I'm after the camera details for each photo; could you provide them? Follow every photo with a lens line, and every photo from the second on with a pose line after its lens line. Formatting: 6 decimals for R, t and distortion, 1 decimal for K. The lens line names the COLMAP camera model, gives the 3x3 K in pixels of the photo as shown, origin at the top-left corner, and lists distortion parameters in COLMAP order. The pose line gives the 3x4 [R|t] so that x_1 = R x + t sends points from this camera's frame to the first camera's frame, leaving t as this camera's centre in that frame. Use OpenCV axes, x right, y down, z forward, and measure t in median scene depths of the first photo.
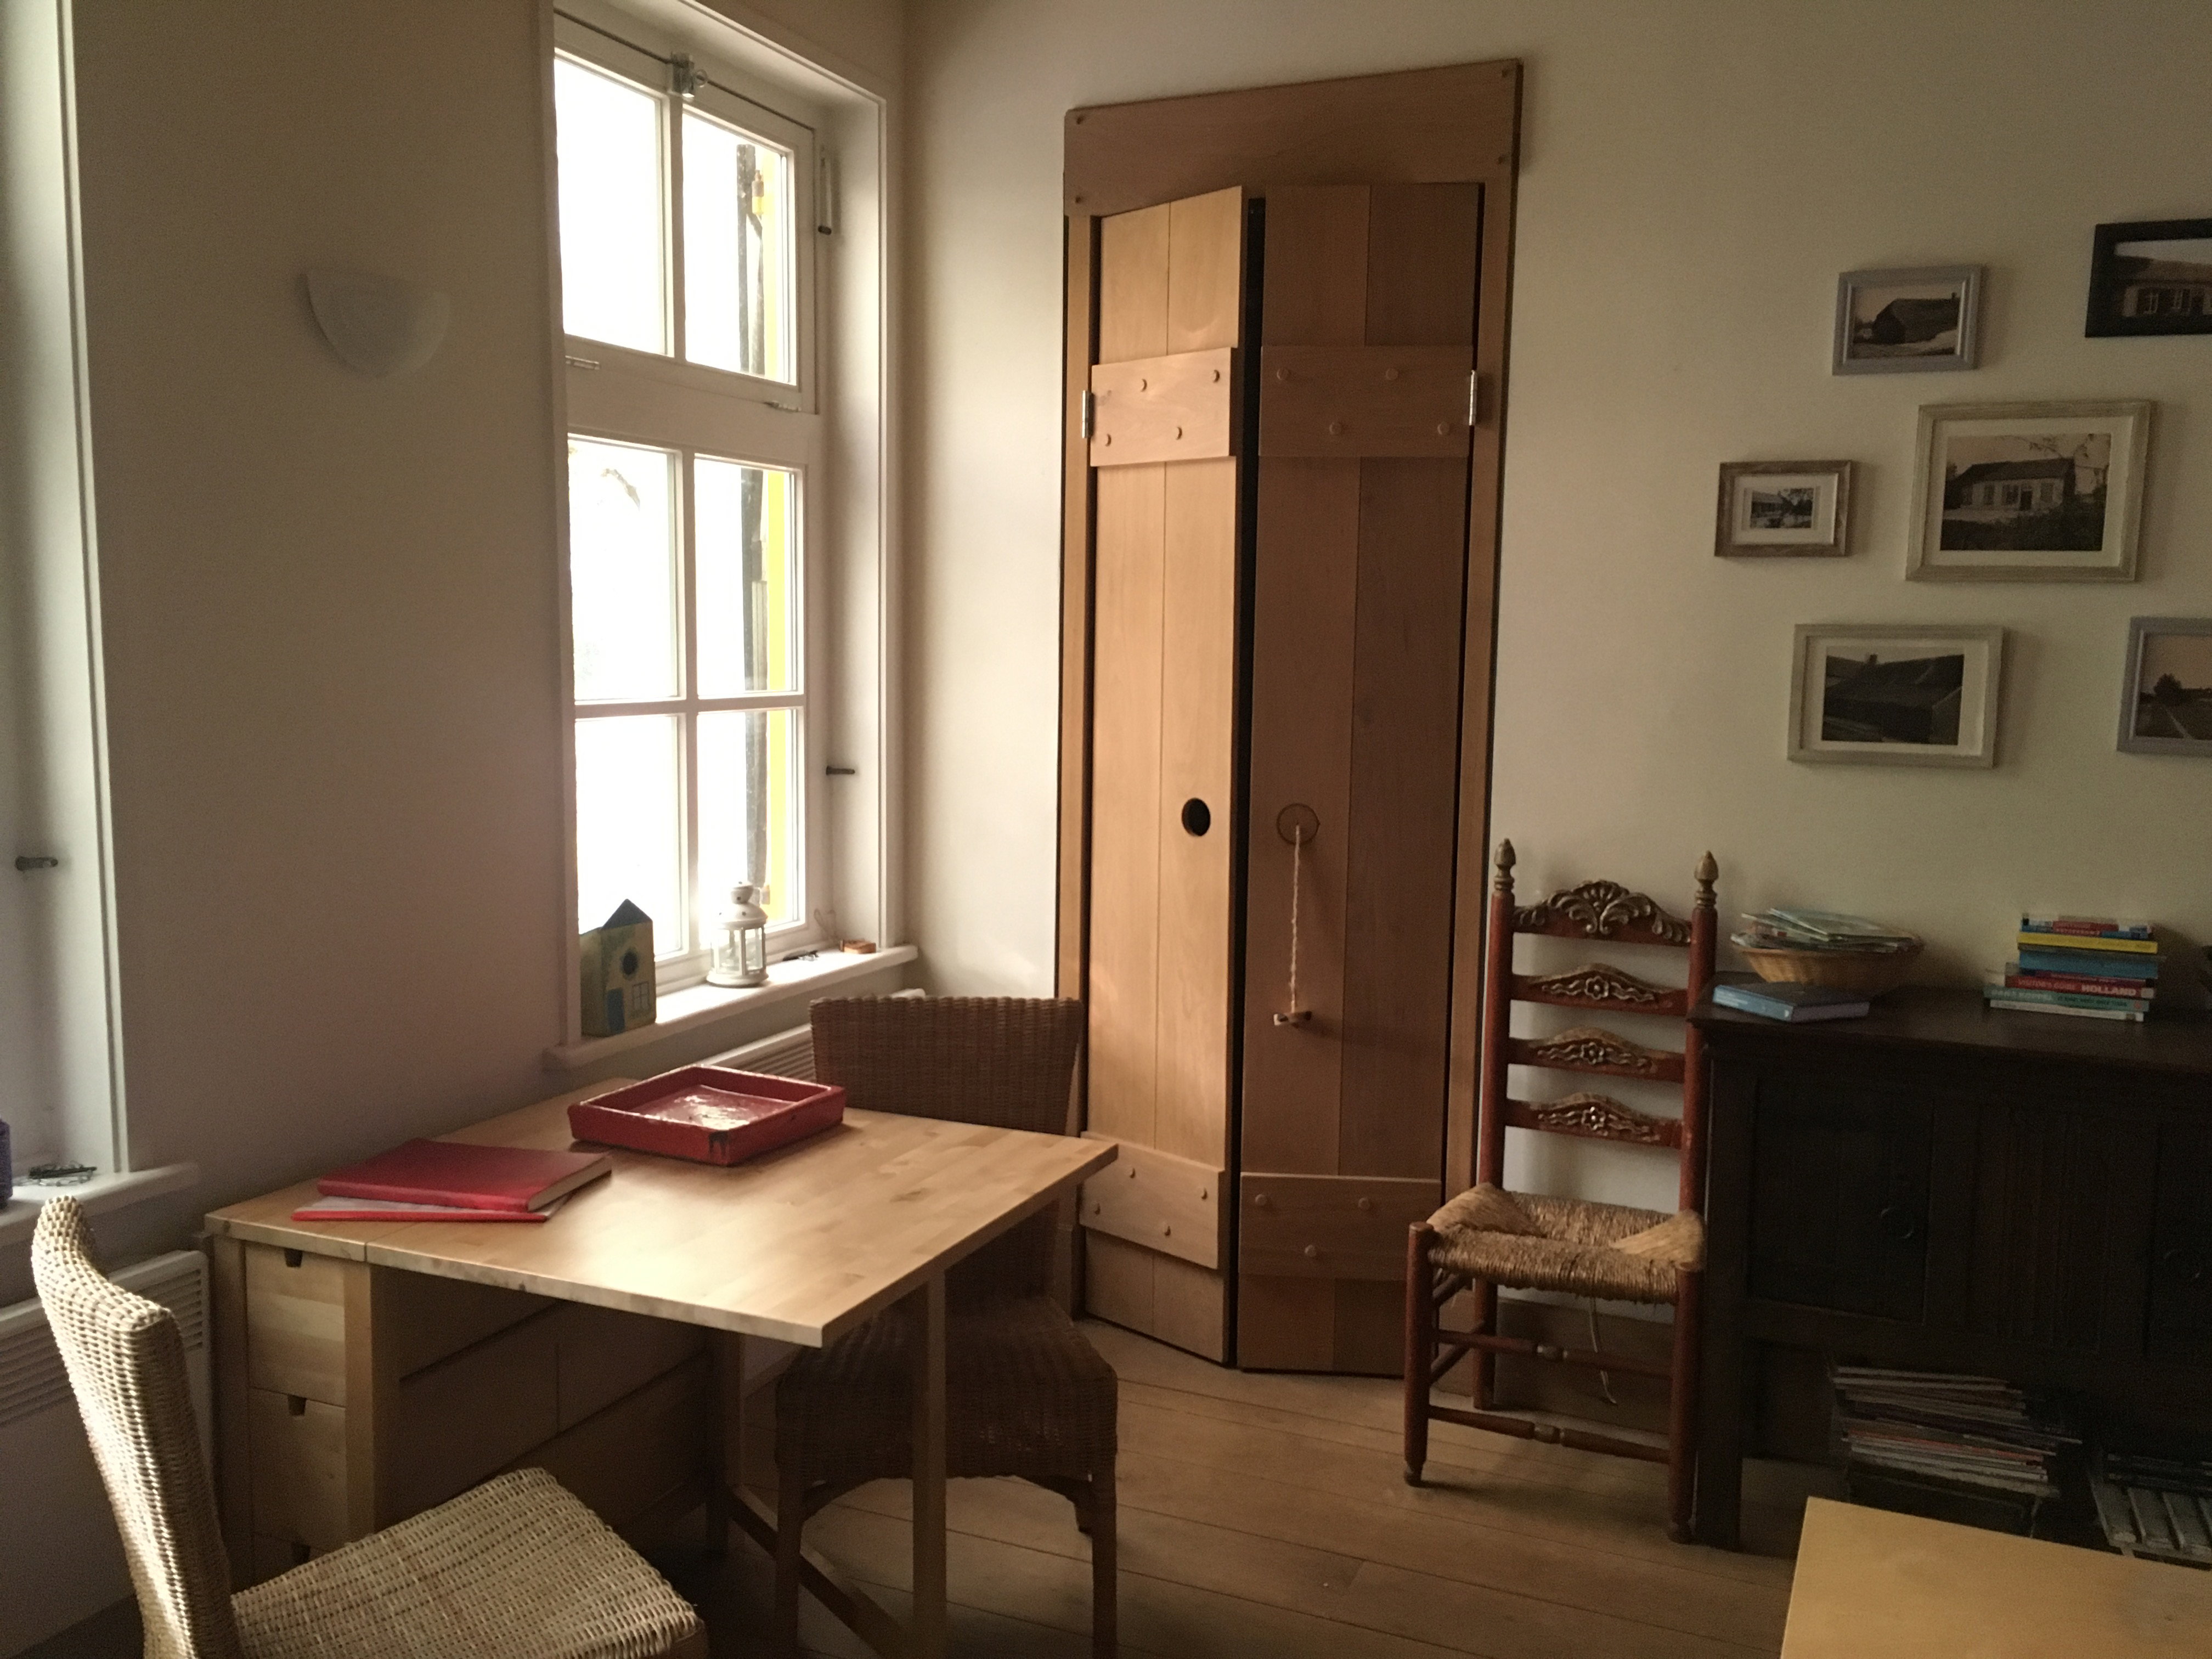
lens RADIAL K [[1889.8, 0, 1106.0], [0, 1889.8, 829.5], [0, 0, 1]] dist [0.078316, -0.123734]
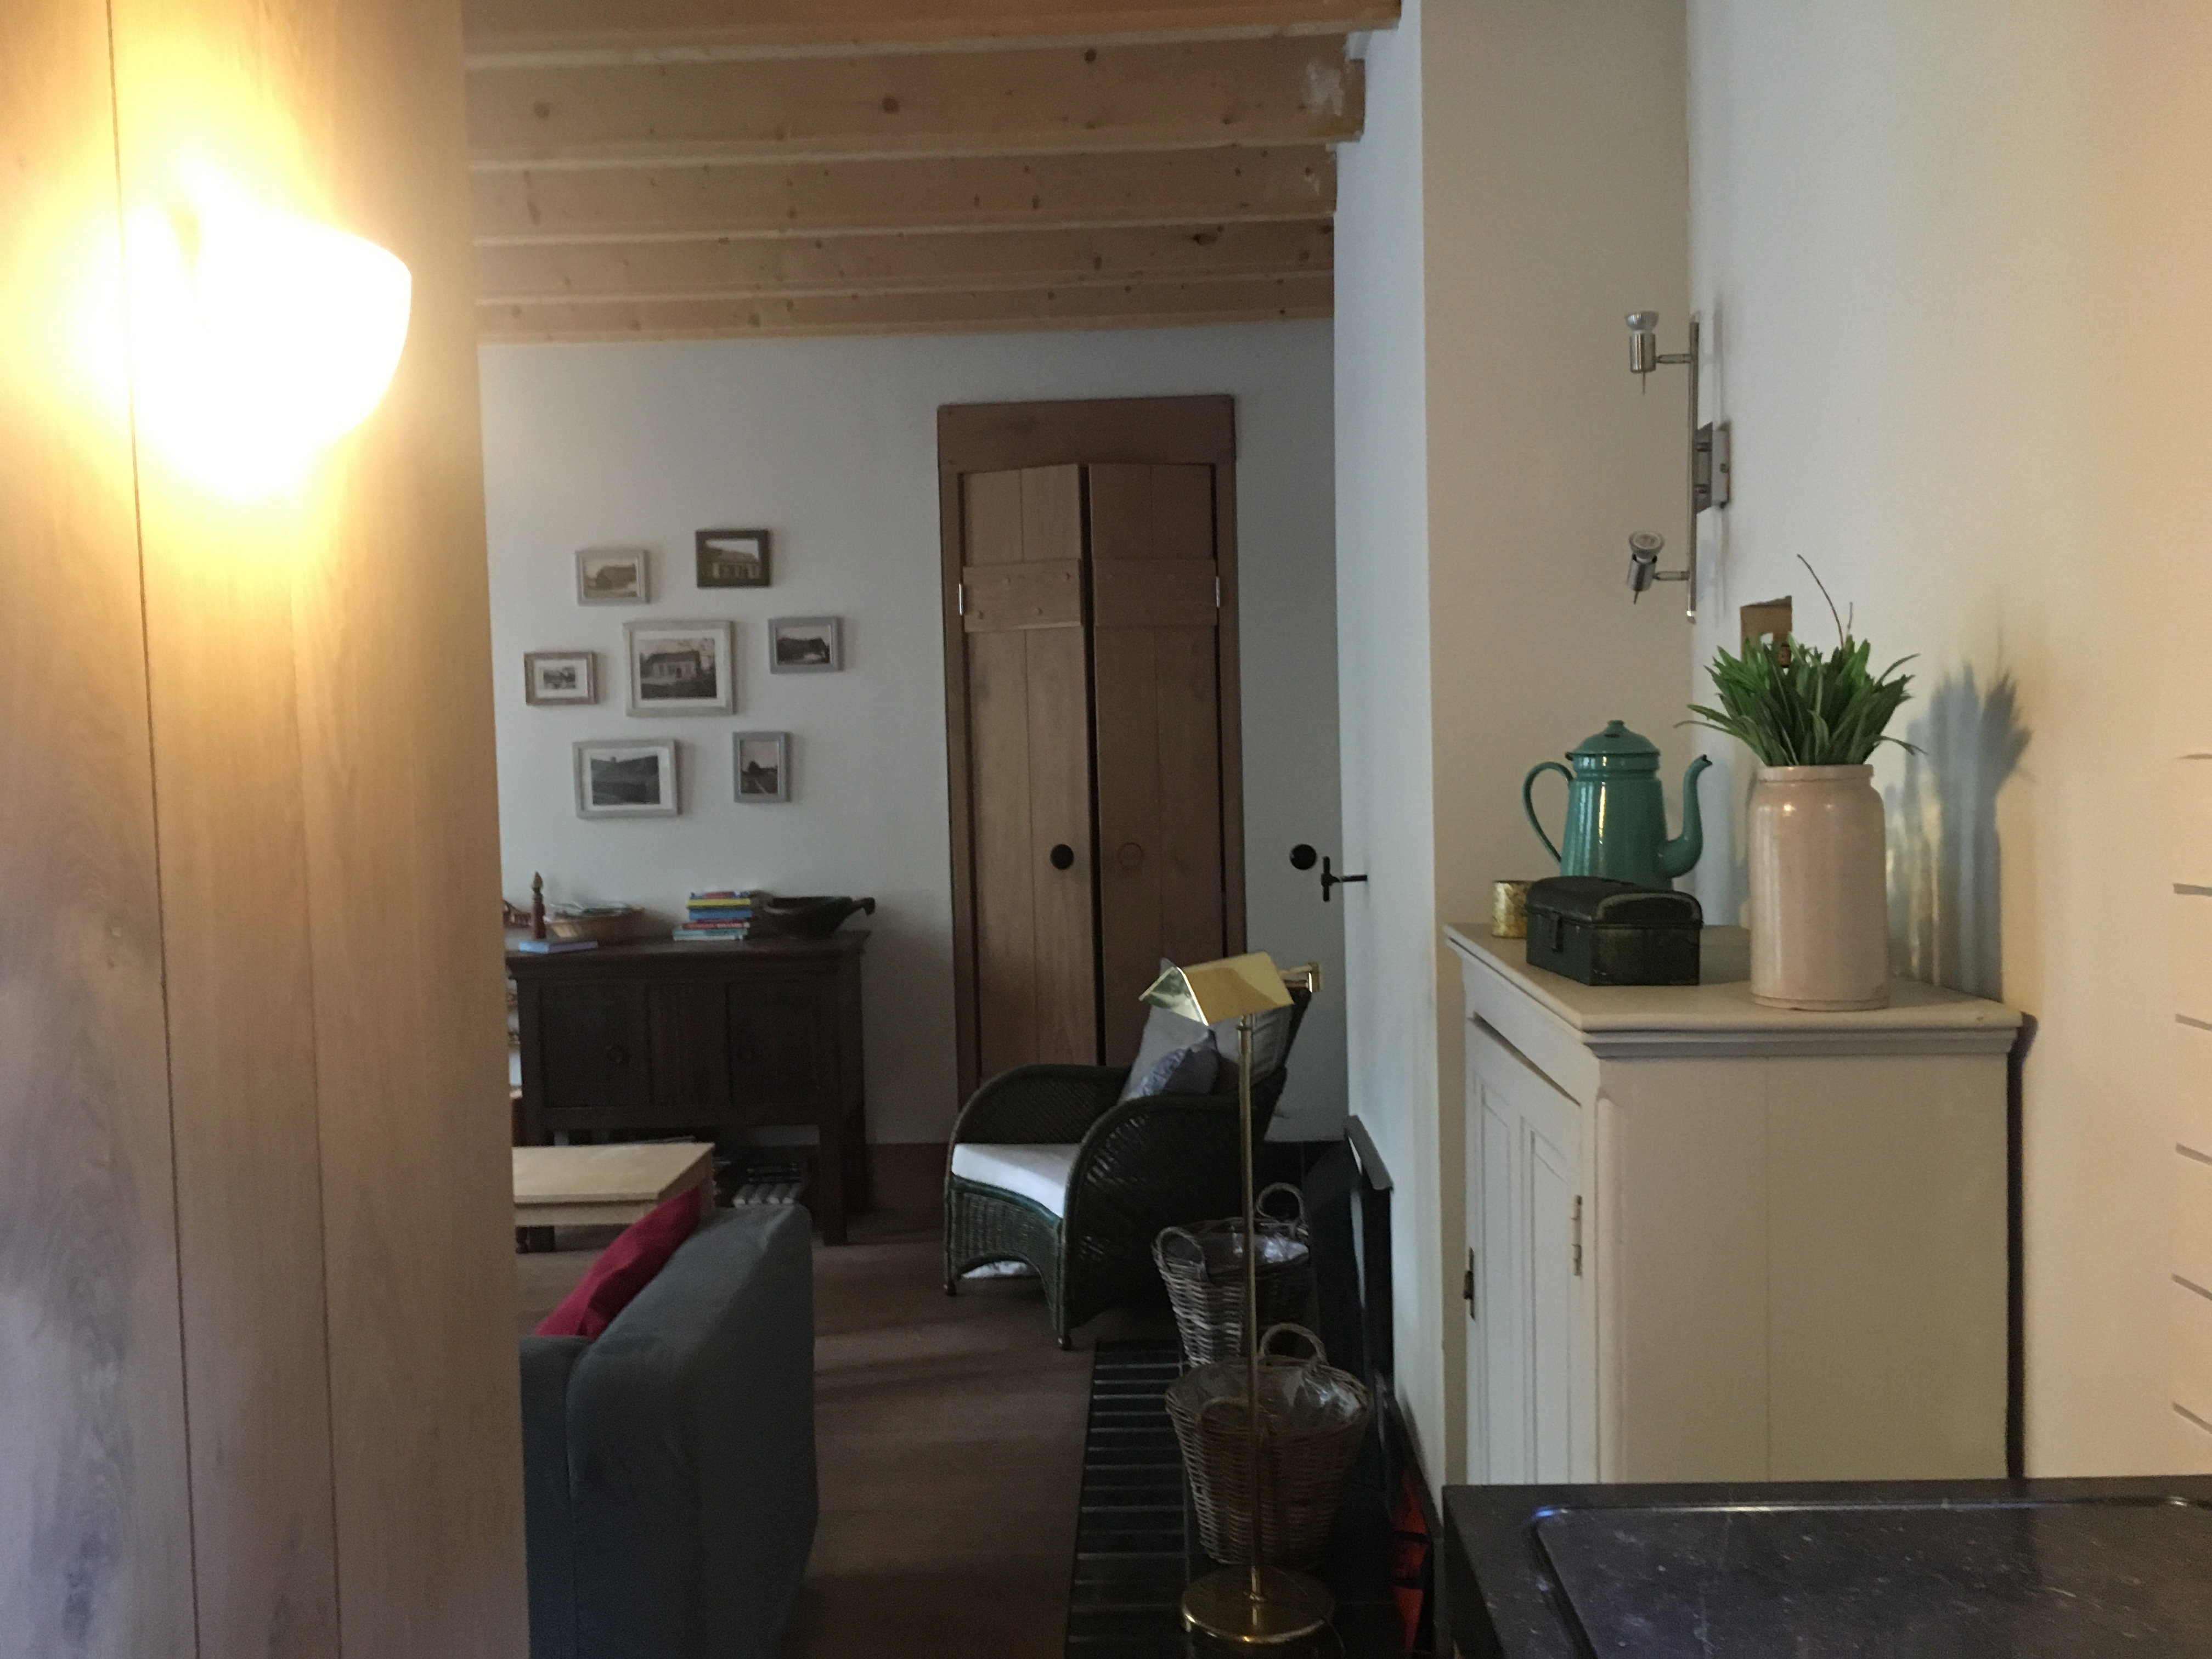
lens RADIAL K [[1889.8, 0, 1106.0], [0, 1889.8, 829.5], [0, 0, 1]] dist [0.078316, -0.123734]
pose [[0.929704, -0.059244, 0.363513, 0.180807], [0.079313, 0.996026, -0.040519, 0.090870], [-0.359668, 0.066501, 0.930708, -0.876913]]
